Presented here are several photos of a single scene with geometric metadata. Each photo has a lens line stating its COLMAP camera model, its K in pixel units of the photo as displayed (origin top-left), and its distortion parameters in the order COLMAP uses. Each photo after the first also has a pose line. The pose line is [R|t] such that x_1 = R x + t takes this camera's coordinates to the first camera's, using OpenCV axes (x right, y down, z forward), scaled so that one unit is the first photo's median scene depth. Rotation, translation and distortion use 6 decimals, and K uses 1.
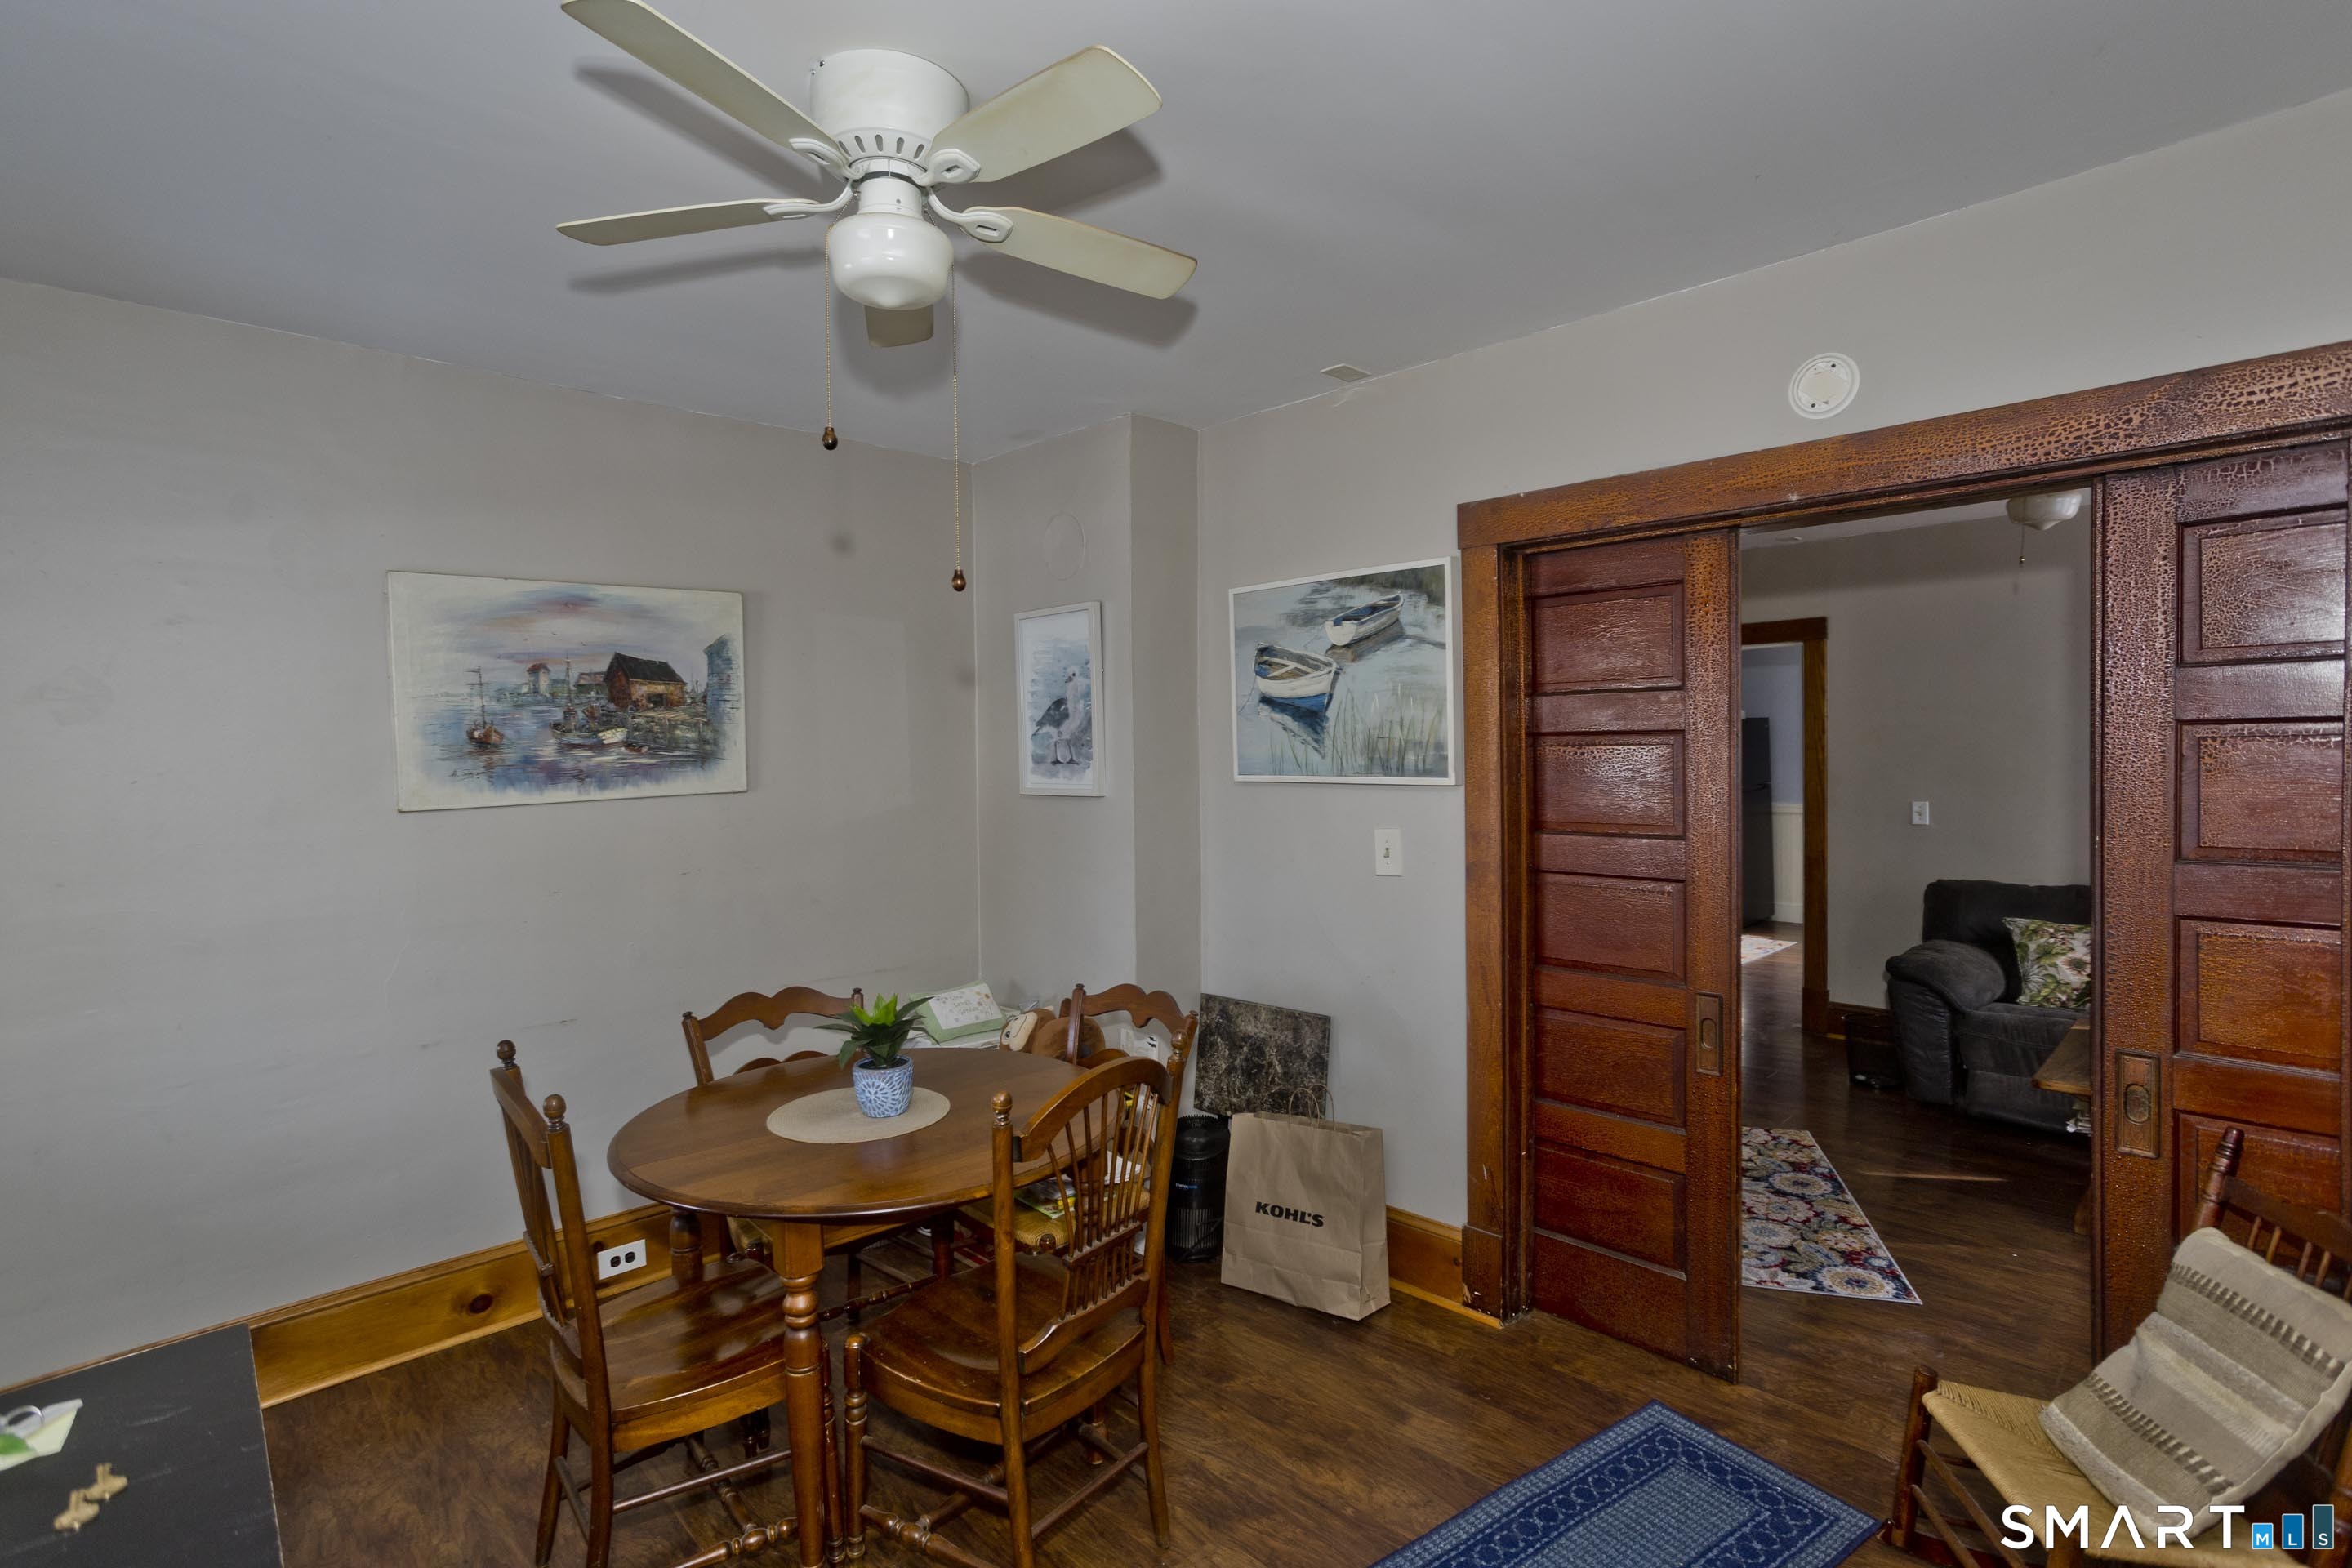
lens RADIAL K [[1130.3, 0, 1184.8], [0, 1130.3, 764.1], [0, 0, 1]] dist [-0.051970, 0.035526]
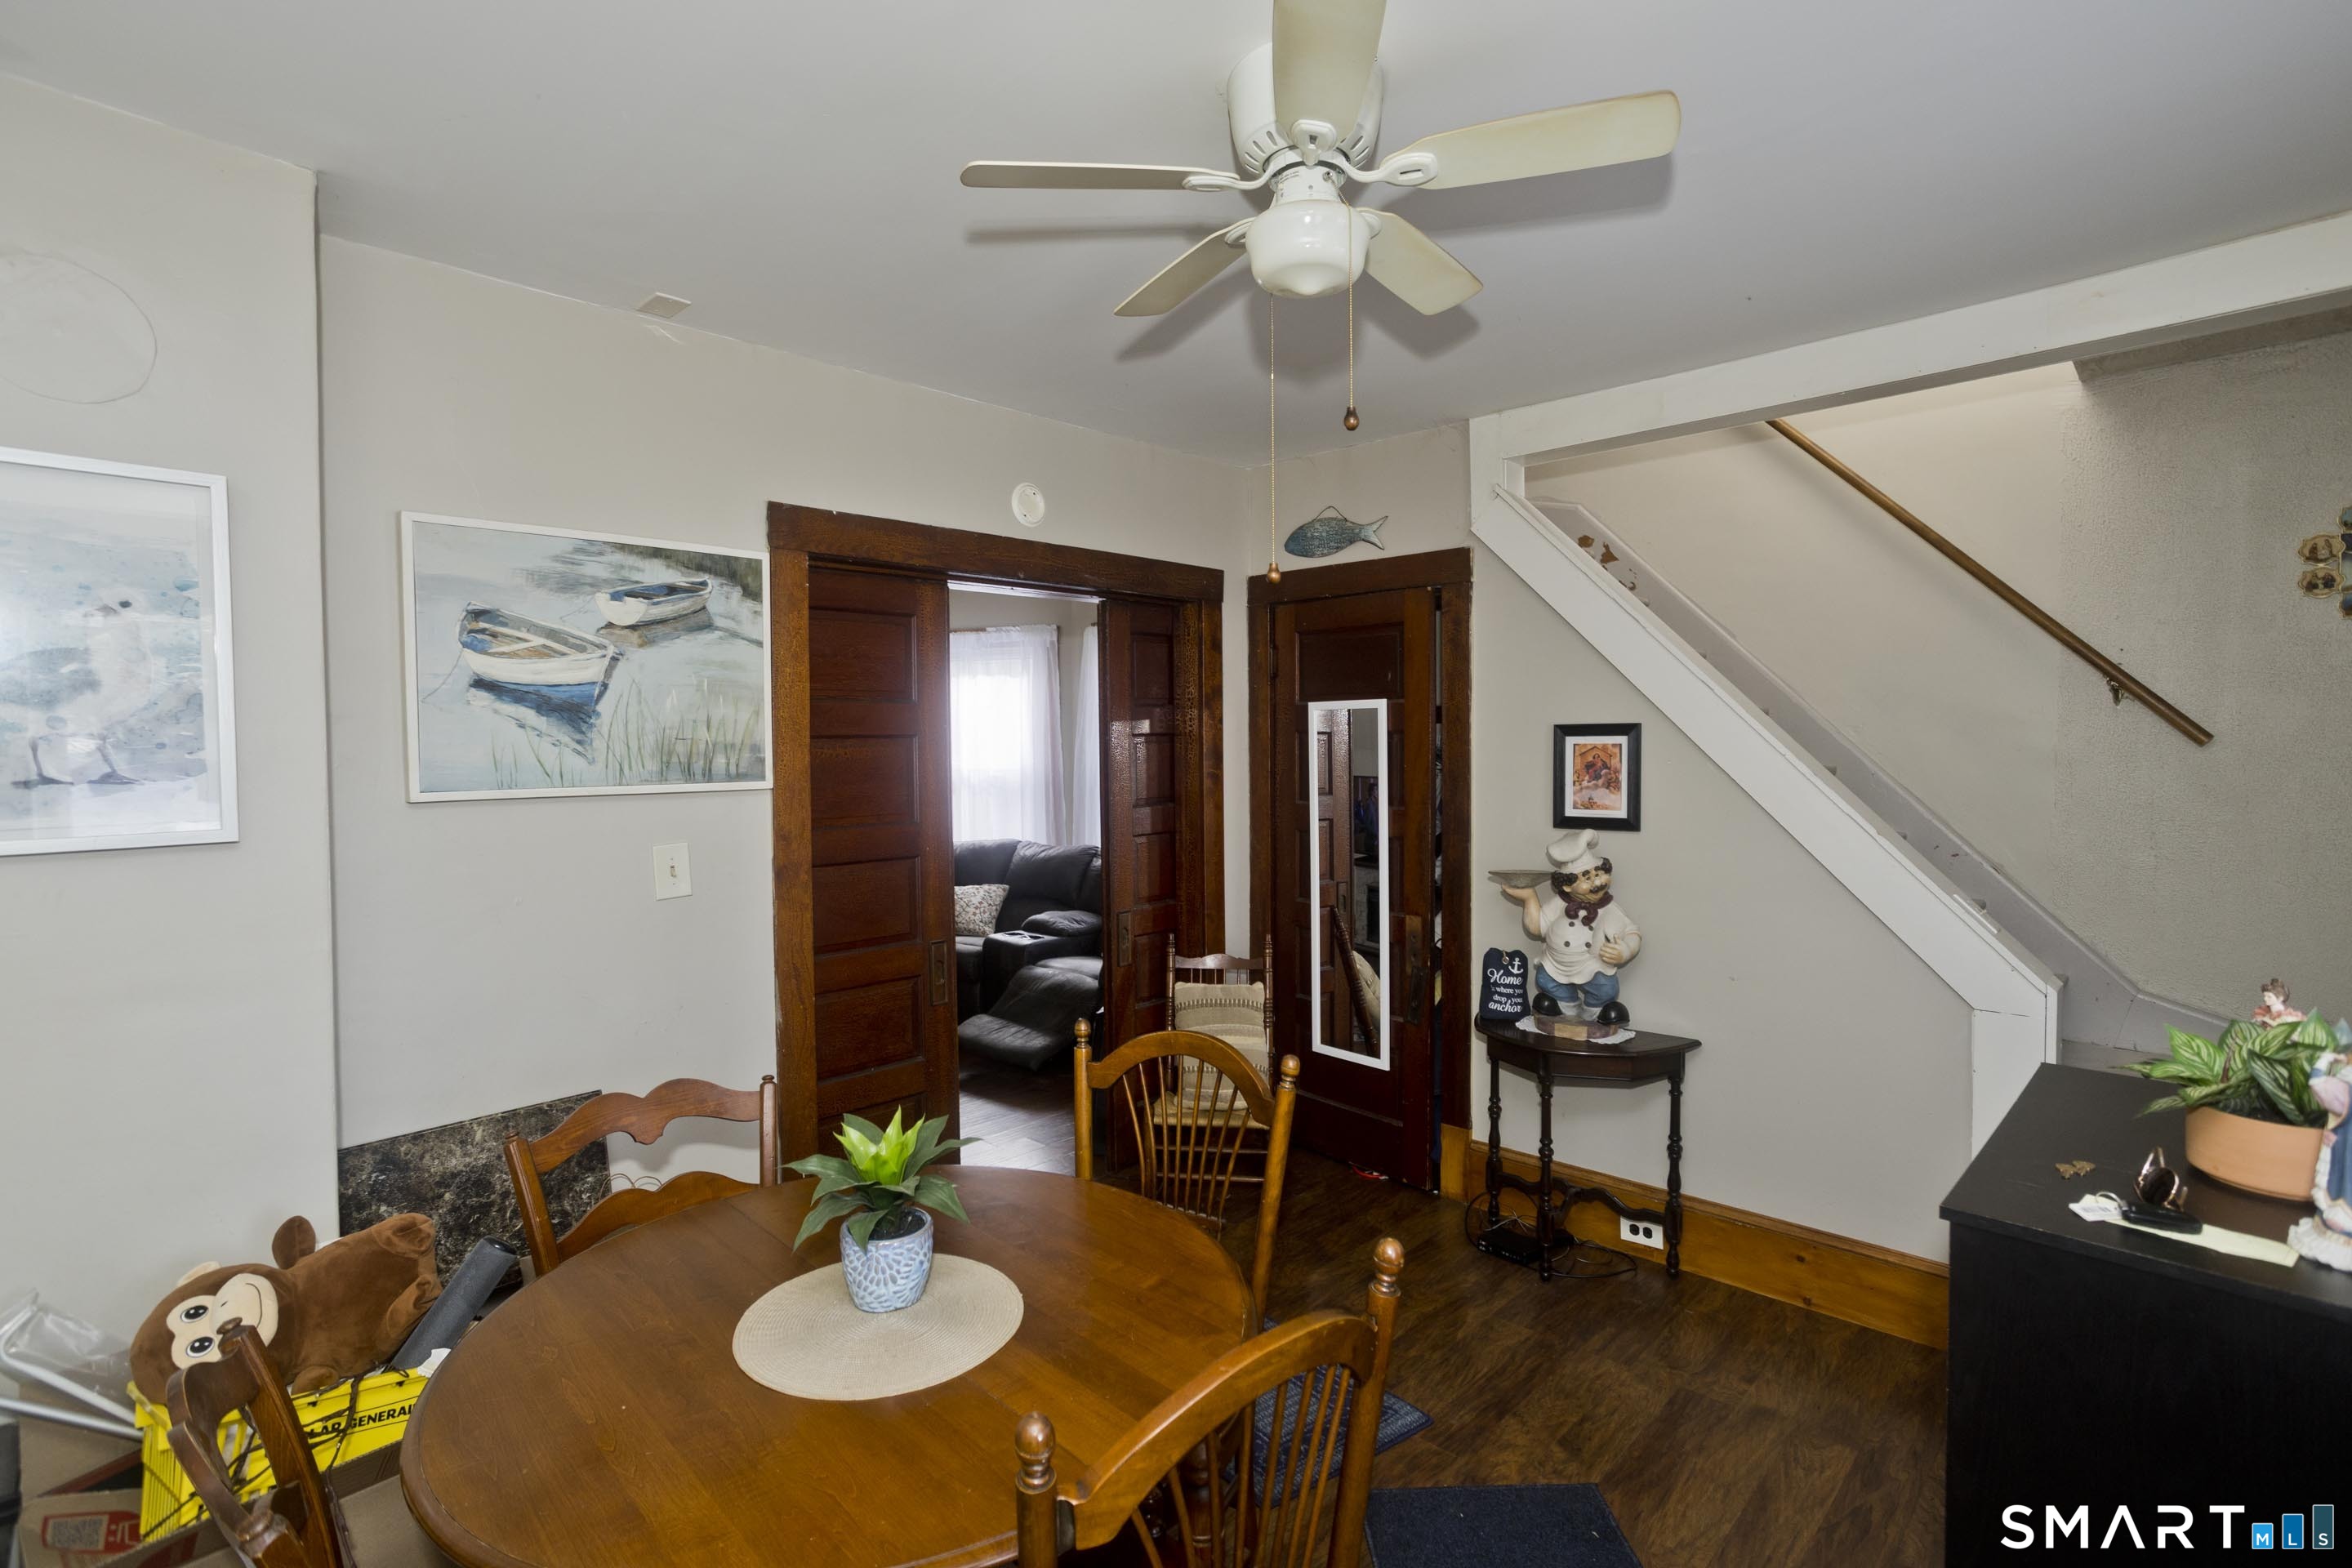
lens RADIAL K [[1130.3, 0, 1184.8], [0, 1130.3, 764.1], [0, 0, 1]] dist [-0.051970, 0.035526]
pose [[-0.039175, -0.005232, 0.999219, -0.697493], [0.028316, 0.999579, 0.006344, 0.001601], [-0.998831, 0.028542, -0.039011, 0.638592]]
